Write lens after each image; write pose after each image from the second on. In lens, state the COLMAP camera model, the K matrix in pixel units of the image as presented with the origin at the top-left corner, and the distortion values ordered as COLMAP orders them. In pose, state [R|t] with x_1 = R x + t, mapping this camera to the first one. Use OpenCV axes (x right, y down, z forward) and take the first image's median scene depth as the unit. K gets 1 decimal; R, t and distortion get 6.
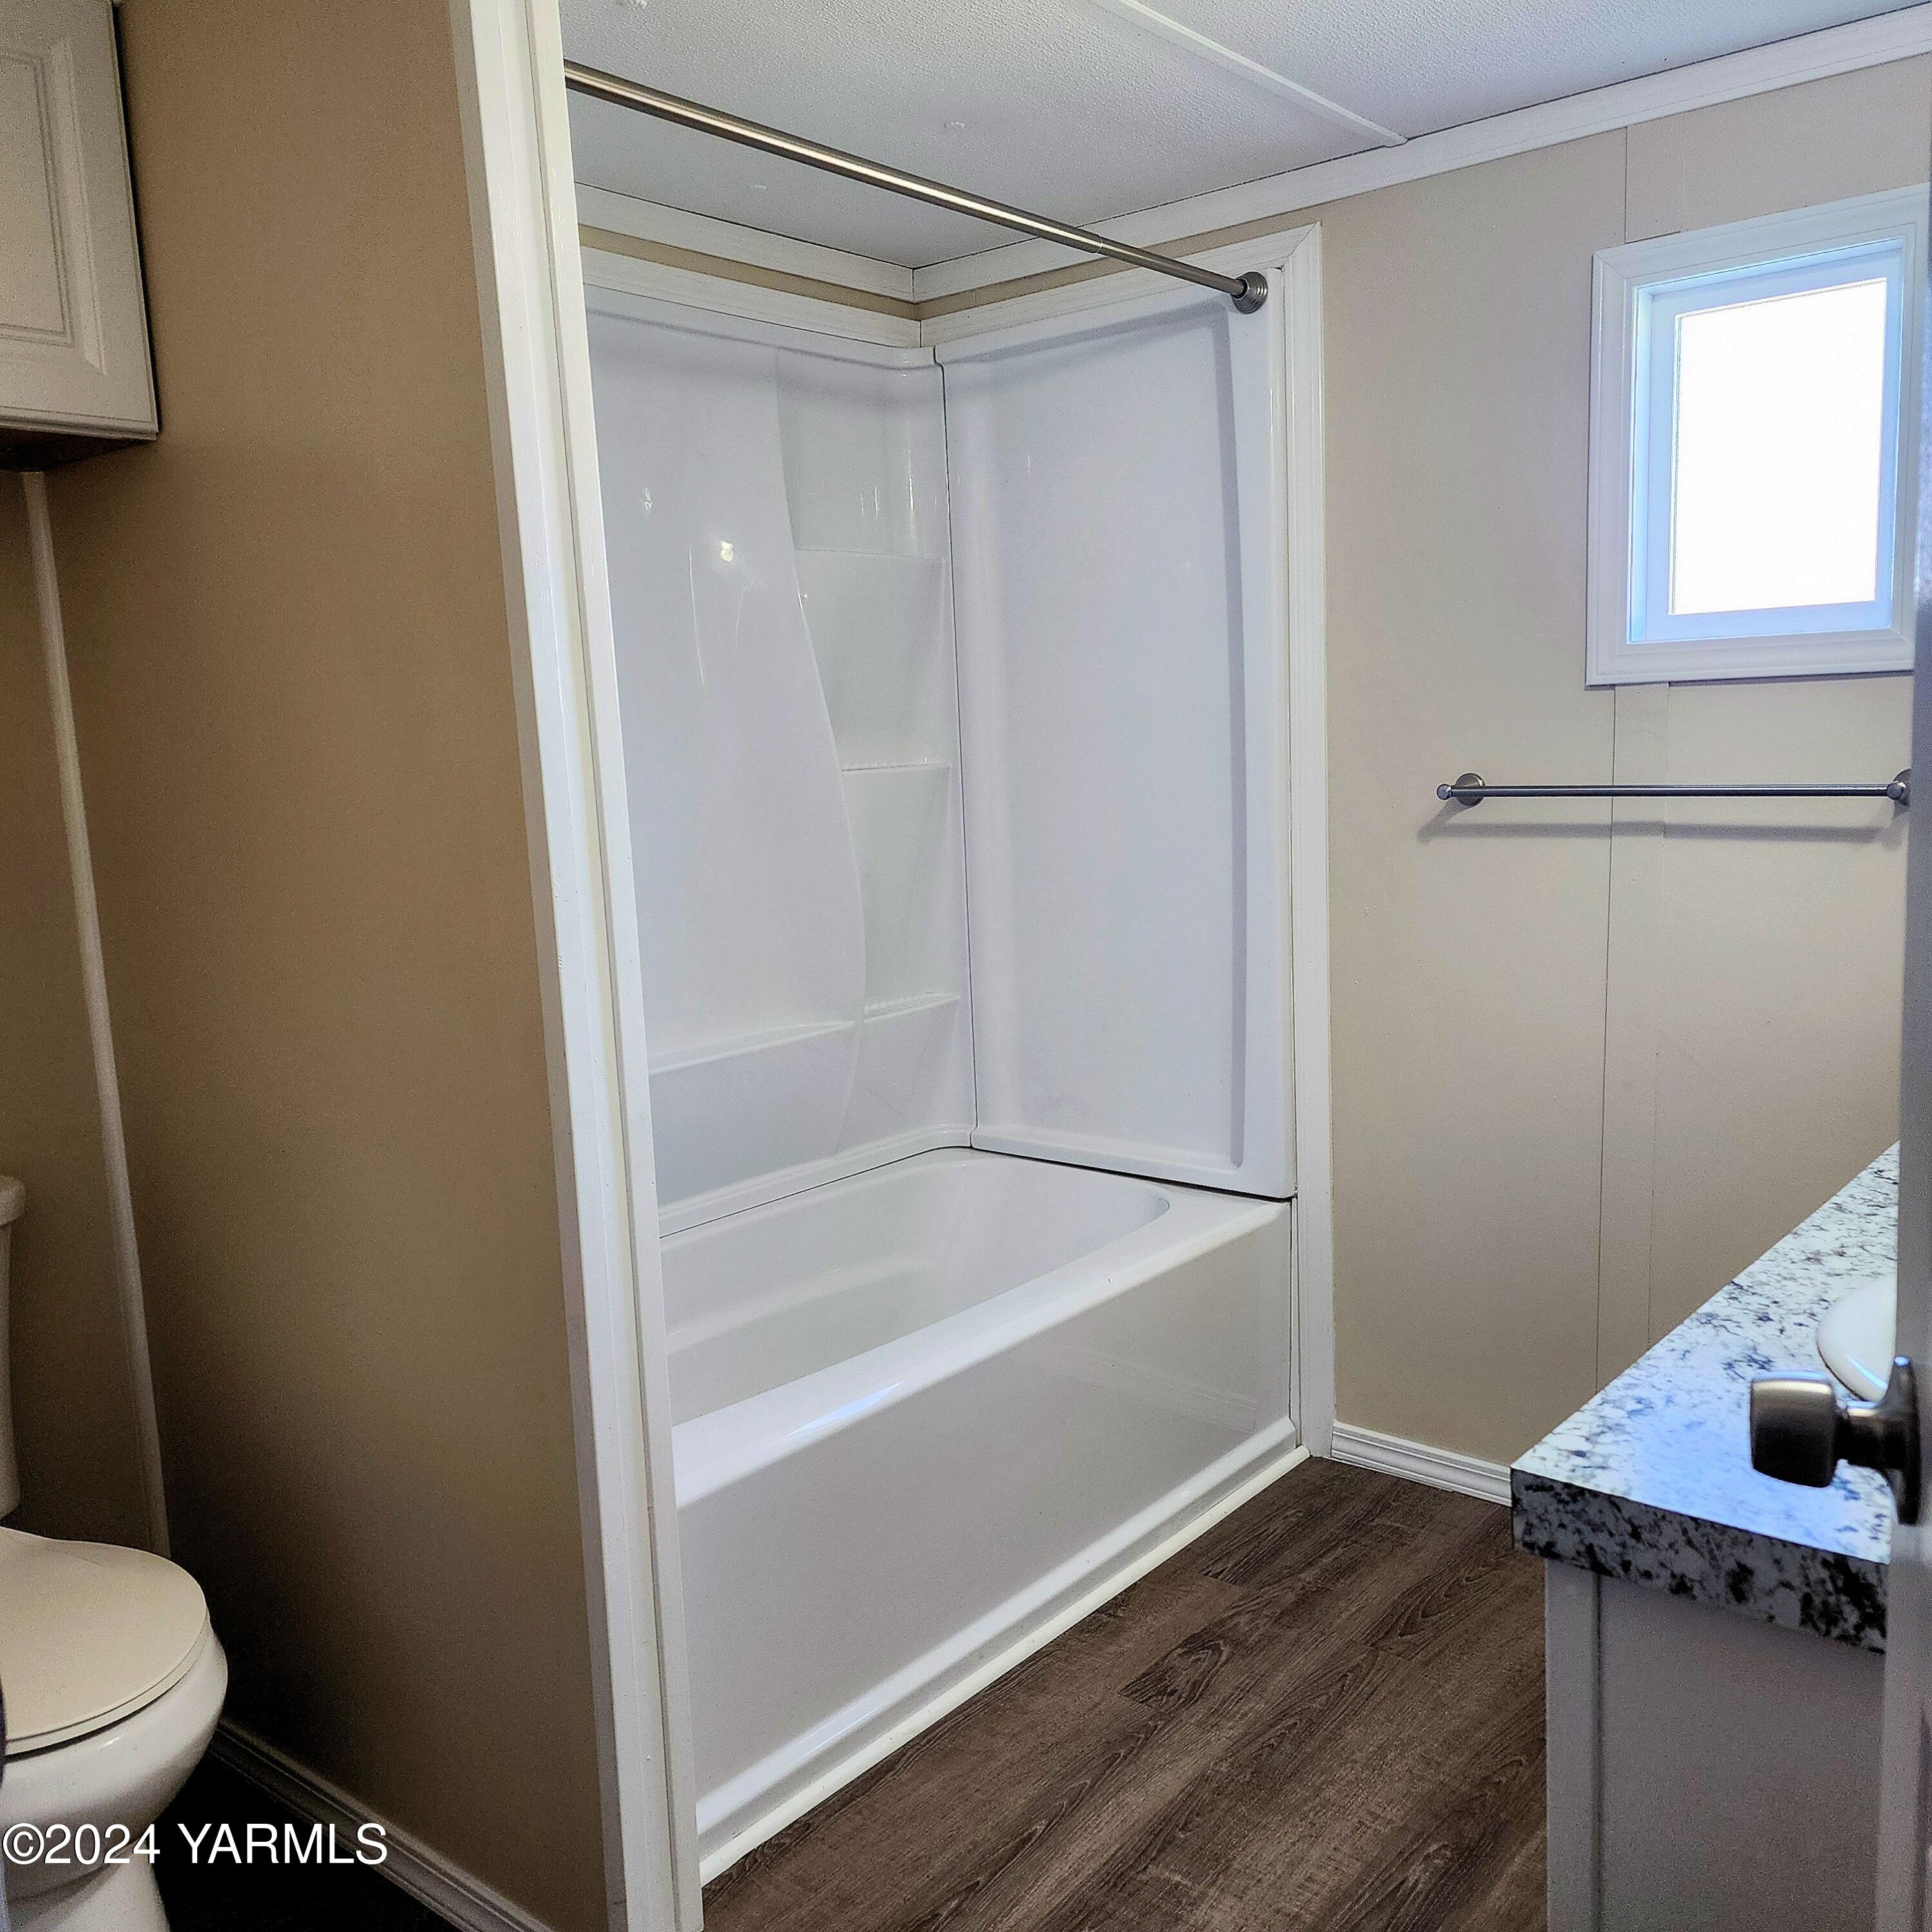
lens RADIAL K [[1727.4, 0, 966.2], [0, 1727.4, 966.1], [0, 0, 1]] dist [0.066806, -0.040002]
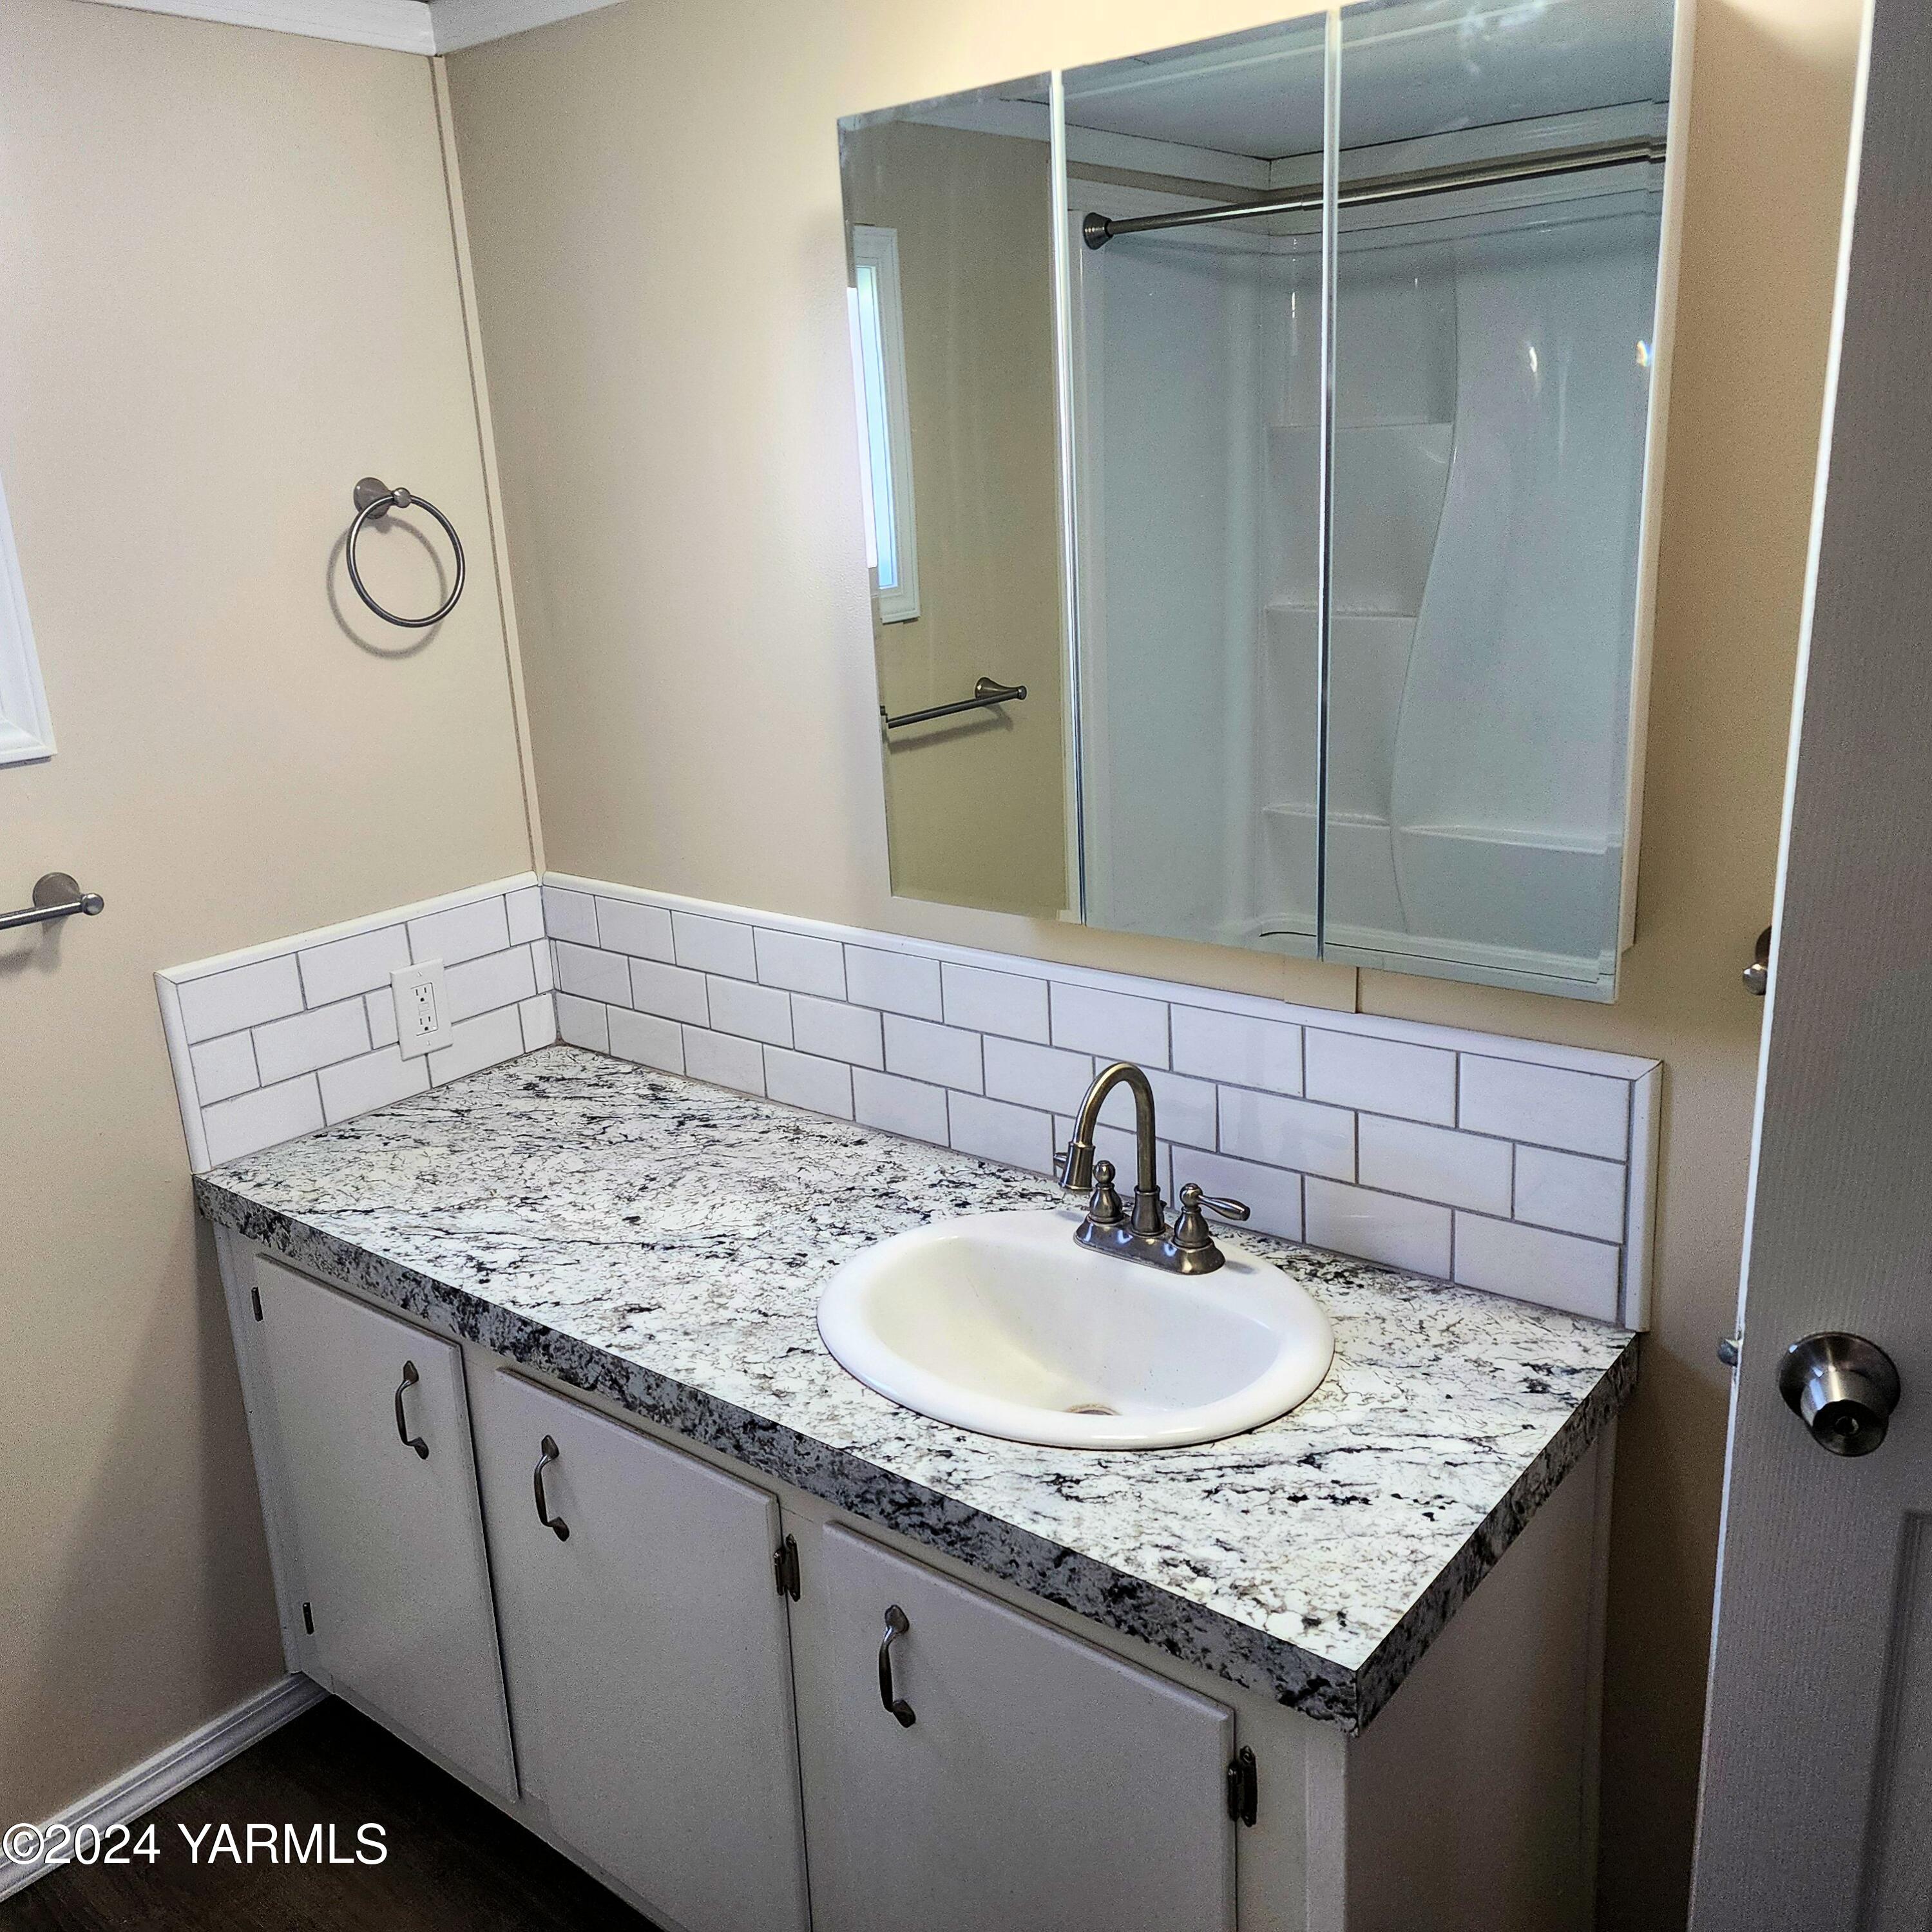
lens RADIAL K [[1727.4, 0, 966.3], [0, 1727.4, 962.4], [0, 0, 1]] dist [0.066806, -0.040002]
pose [[-0.010675, -0.255118, 0.966851, -0.472978], [0.184363, 0.949827, 0.252662, -0.338878], [-0.982800, 0.180949, 0.036895, 0.914981]]
